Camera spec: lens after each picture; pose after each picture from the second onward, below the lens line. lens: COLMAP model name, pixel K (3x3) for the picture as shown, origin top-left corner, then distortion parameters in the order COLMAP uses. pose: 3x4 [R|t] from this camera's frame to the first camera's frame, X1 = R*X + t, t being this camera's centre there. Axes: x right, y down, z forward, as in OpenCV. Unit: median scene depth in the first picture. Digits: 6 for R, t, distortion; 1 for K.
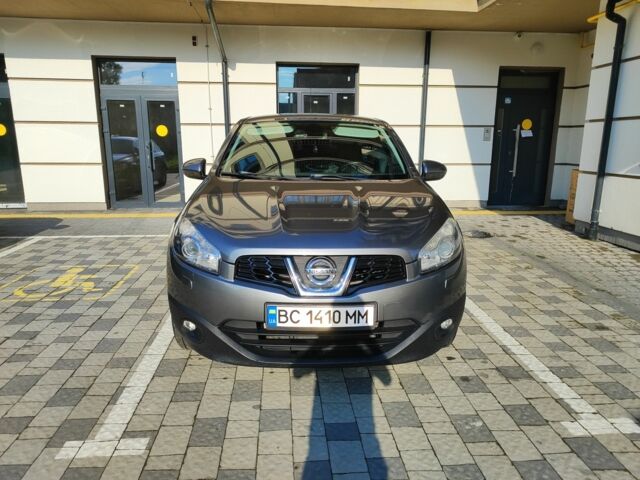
lens RADIAL K [[450.7, 0, 322.1], [0, 450.7, 241.1], [0, 0, 1]] dist [0.017720, -0.005156]
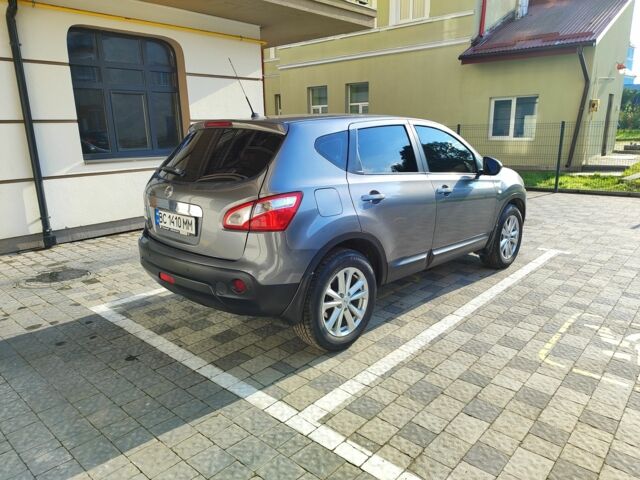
lens RADIAL K [[450.7, 0, 321.2], [0, 450.7, 238.4], [0, 0, 1]] dist [0.017720, -0.005156]
pose [[-0.682272, -0.166980, 0.711774, -0.944421], [0.171590, 0.909801, 0.377914, -0.569714], [-0.710677, 0.379973, -0.592080, 2.326080]]
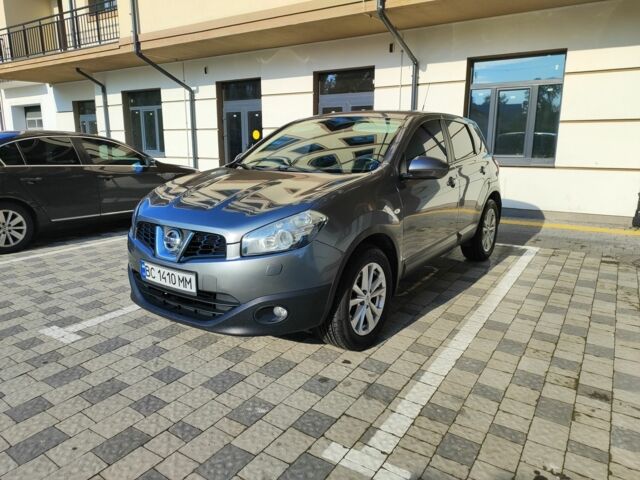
lens RADIAL K [[450.7, 0, 320.1], [0, 450.7, 239.7], [0, 0, 1]] dist [0.017720, -0.005156]
pose [[0.793401, 0.123129, -0.596116, 0.717736], [-0.129509, 0.991051, 0.032334, -0.017698], [0.594763, 0.051549, 0.802247, 0.177702]]
